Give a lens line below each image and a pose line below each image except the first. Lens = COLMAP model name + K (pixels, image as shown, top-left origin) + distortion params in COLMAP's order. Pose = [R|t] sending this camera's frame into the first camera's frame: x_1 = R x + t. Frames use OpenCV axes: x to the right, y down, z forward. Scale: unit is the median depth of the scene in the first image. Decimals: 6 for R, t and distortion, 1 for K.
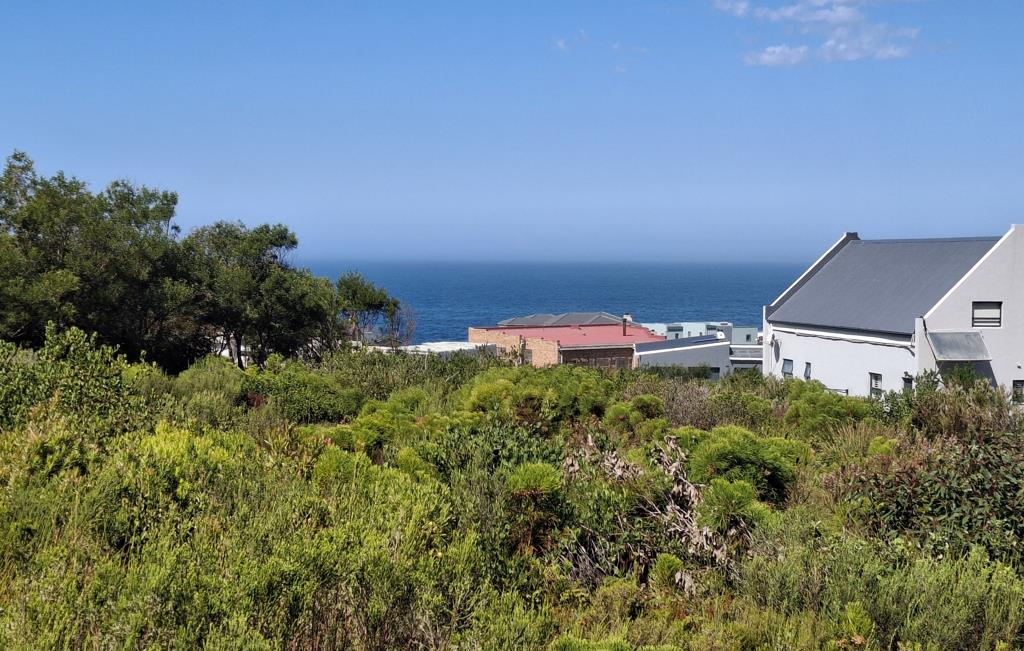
lens RADIAL K [[1627.2, 0, 512.0], [0, 1627.2, 325.5], [0, 0, 1]] dist [0.211151, -0.728022]
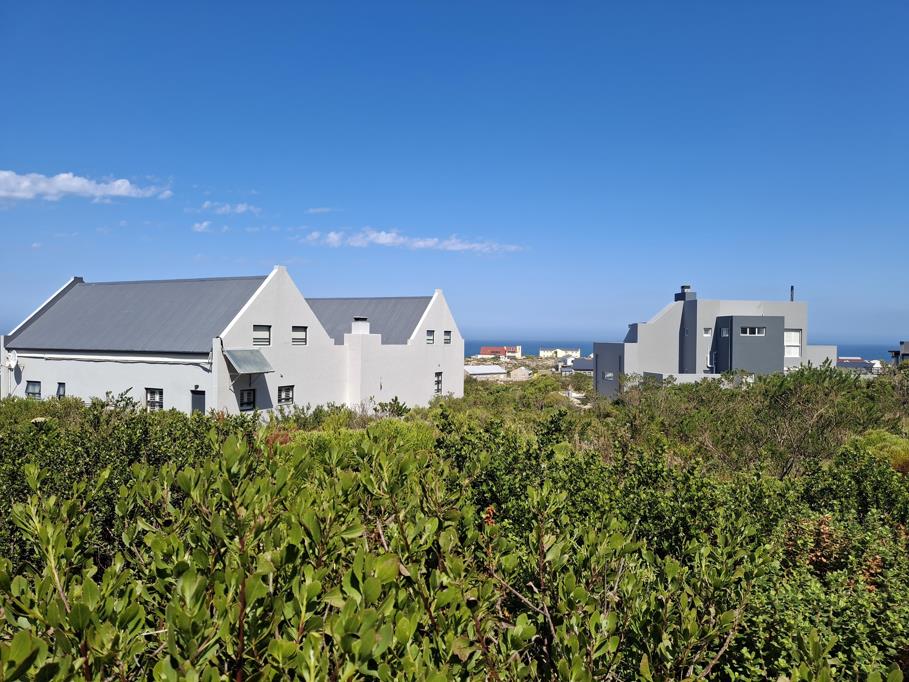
lens RADIAL K [[635.5, 0, 454.5], [0, 635.5, 341.0], [0, 0, 1]] dist [0.000262, -0.052226]
pose [[0.559528, -0.000122, 0.828812, -0.025123], [0.031293, 0.999290, -0.020978, 0.009352], [-0.828221, 0.037674, 0.559134, 0.456978]]
